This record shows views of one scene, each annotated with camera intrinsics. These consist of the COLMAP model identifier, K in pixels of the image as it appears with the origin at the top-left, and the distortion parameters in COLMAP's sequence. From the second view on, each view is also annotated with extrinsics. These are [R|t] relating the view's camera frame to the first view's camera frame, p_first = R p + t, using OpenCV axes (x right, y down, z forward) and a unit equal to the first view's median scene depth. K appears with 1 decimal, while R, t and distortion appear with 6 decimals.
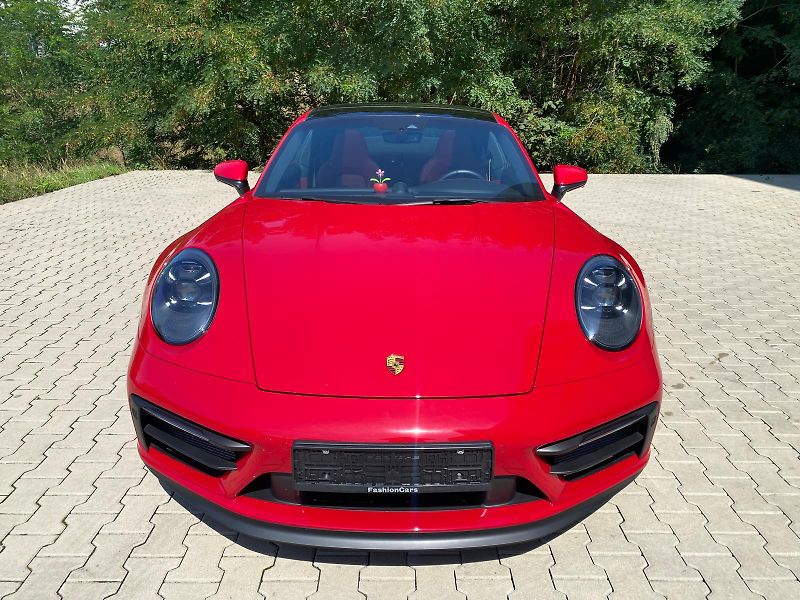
lens RADIAL K [[612.7, 0, 403.0], [0, 612.7, 296.3], [0, 0, 1]] dist [0.013338, -0.006326]
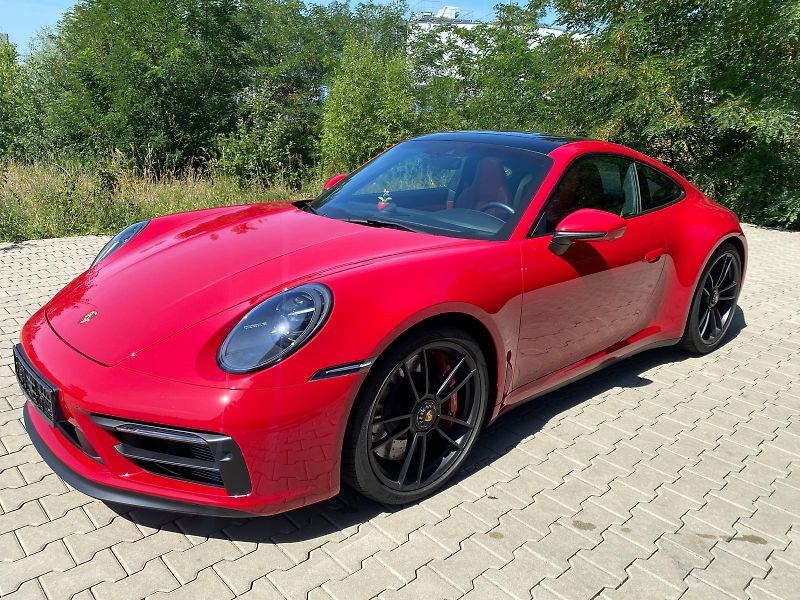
lens RADIAL K [[612.7, 0, 398.9], [0, 612.7, 302.2], [0, 0, 1]] dist [0.013338, -0.006326]
pose [[0.671727, 0.221903, -0.706783, 0.228900], [-0.258114, 0.964403, 0.057475, -0.026872], [0.694378, 0.143823, 0.705092, 0.096653]]
